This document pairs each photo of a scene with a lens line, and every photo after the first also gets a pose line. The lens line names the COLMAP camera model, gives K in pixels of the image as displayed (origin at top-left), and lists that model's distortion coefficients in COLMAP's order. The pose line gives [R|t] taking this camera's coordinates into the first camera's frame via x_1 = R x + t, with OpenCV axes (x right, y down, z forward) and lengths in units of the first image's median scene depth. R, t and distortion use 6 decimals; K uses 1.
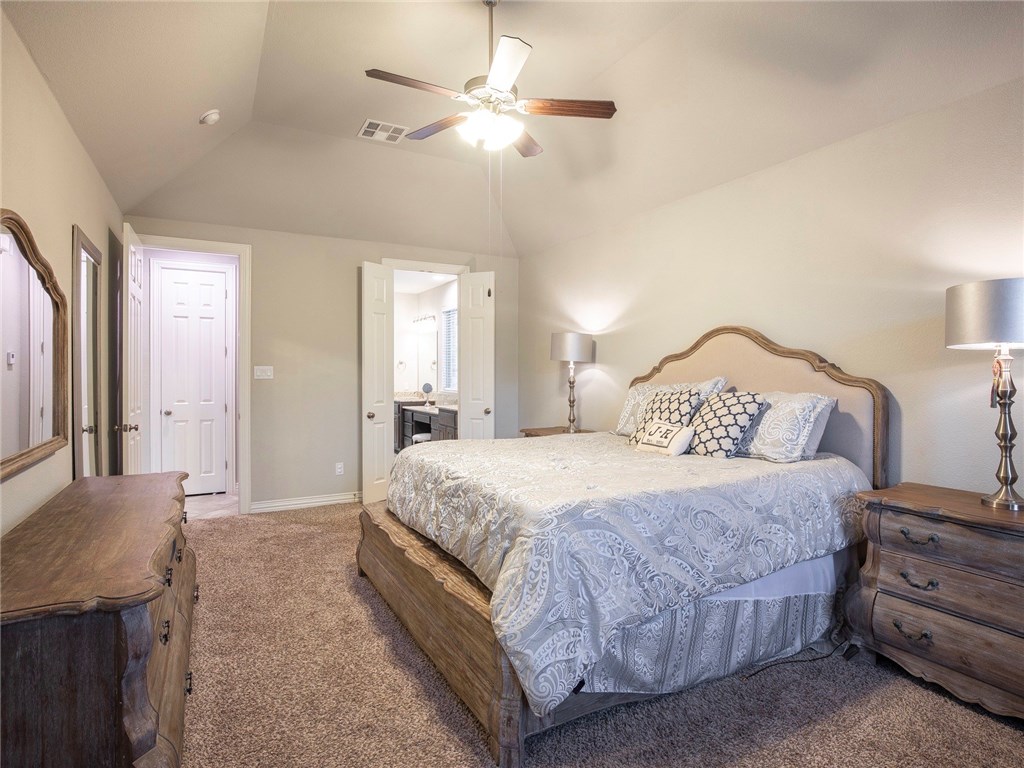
lens RADIAL K [[563.0, 0, 511.8], [0, 563.0, 377.9], [0, 0, 1]] dist [-0.002610, -0.000663]
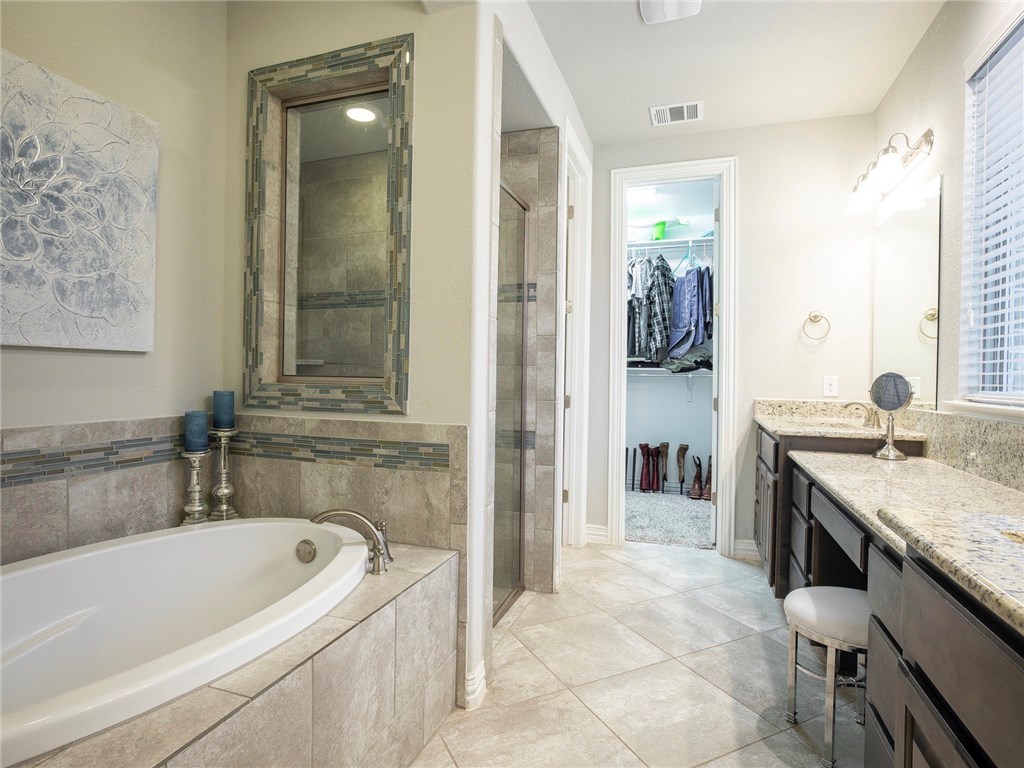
lens RADIAL K [[563.0, 0, 511.4], [0, 563.0, 384.7], [0, 0, 1]] dist [-0.002610, -0.000663]
pose [[0.680742, 0.007756, -0.732483, -0.076839], [-0.014961, 0.999883, -0.003317, 0.018813], [0.732371, 0.013216, 0.680778, 0.686717]]
